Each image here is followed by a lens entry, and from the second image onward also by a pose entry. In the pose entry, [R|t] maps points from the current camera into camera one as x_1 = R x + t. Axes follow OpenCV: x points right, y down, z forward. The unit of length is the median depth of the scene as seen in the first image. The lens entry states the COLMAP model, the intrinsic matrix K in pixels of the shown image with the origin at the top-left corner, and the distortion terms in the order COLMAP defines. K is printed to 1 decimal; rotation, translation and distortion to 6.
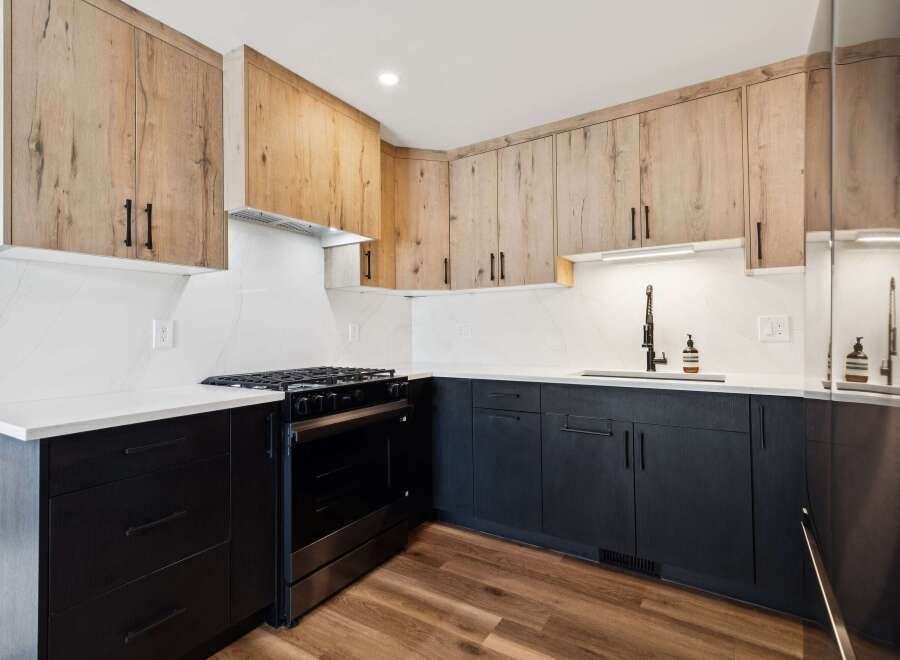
lens RADIAL K [[448.8, 0, 446.1], [0, 448.8, 317.8], [0, 0, 1]] dist [0.000776, 0.000123]
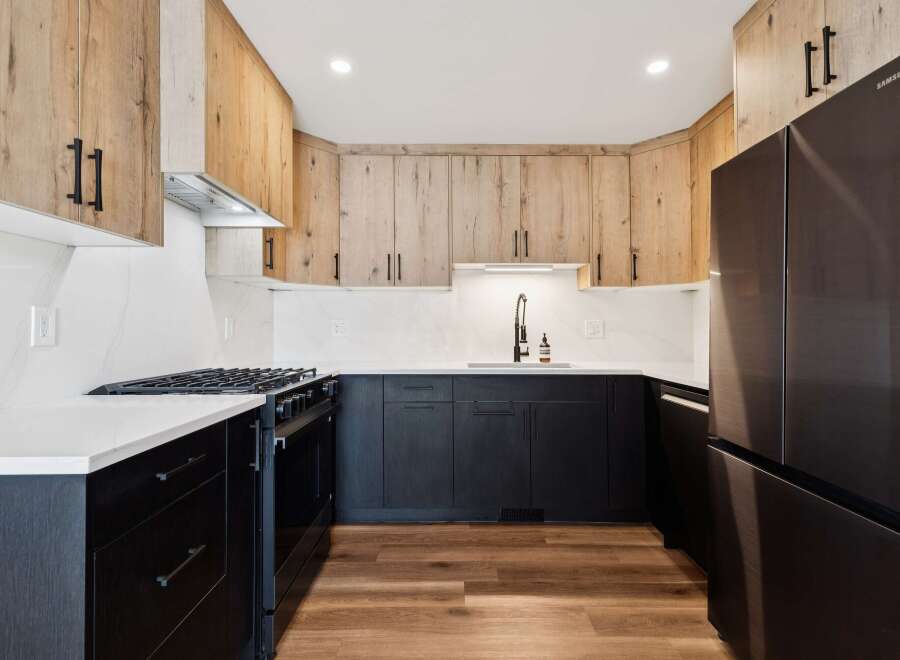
lens RADIAL K [[451.8, 0, 453.8], [0, 451.8, 314.0], [0, 0, 1]] dist [0.003053, -0.001458]
pose [[0.839654, 0.029742, 0.542307, -0.437946], [-0.026447, 0.999554, -0.013870, 0.008450], [-0.542477, -0.002696, 0.840066, 0.047455]]
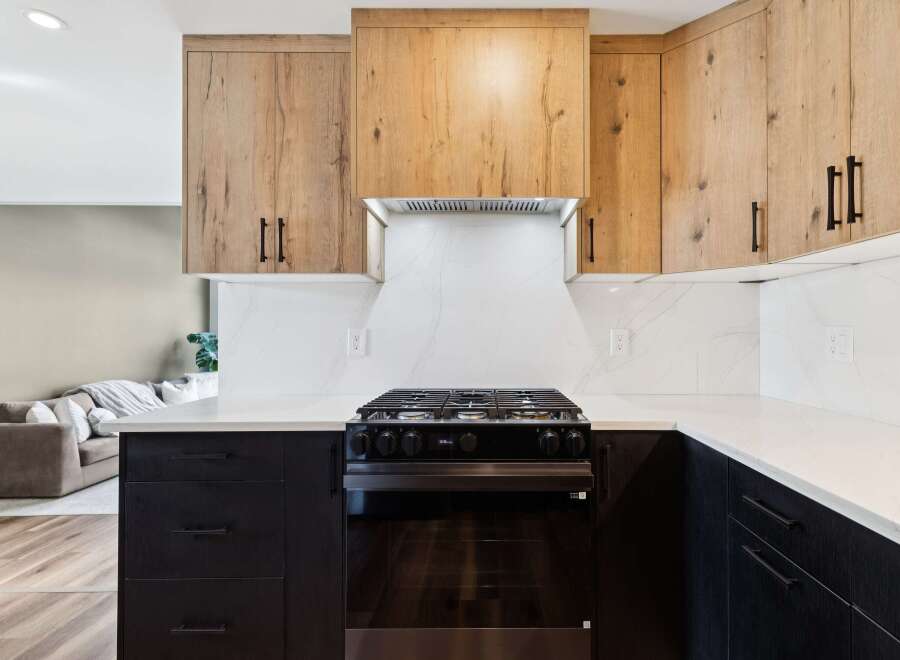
lens RADIAL K [[462.1, 0, 491.8], [0, 462.1, 328.5], [0, 0, 1]] dist [0.000523, 0.000108]
pose [[0.544184, 0.001852, -0.838964, 0.384990], [0.020621, 0.999666, 0.015582, -0.004682], [0.838712, -0.025780, 0.543964, 0.637641]]
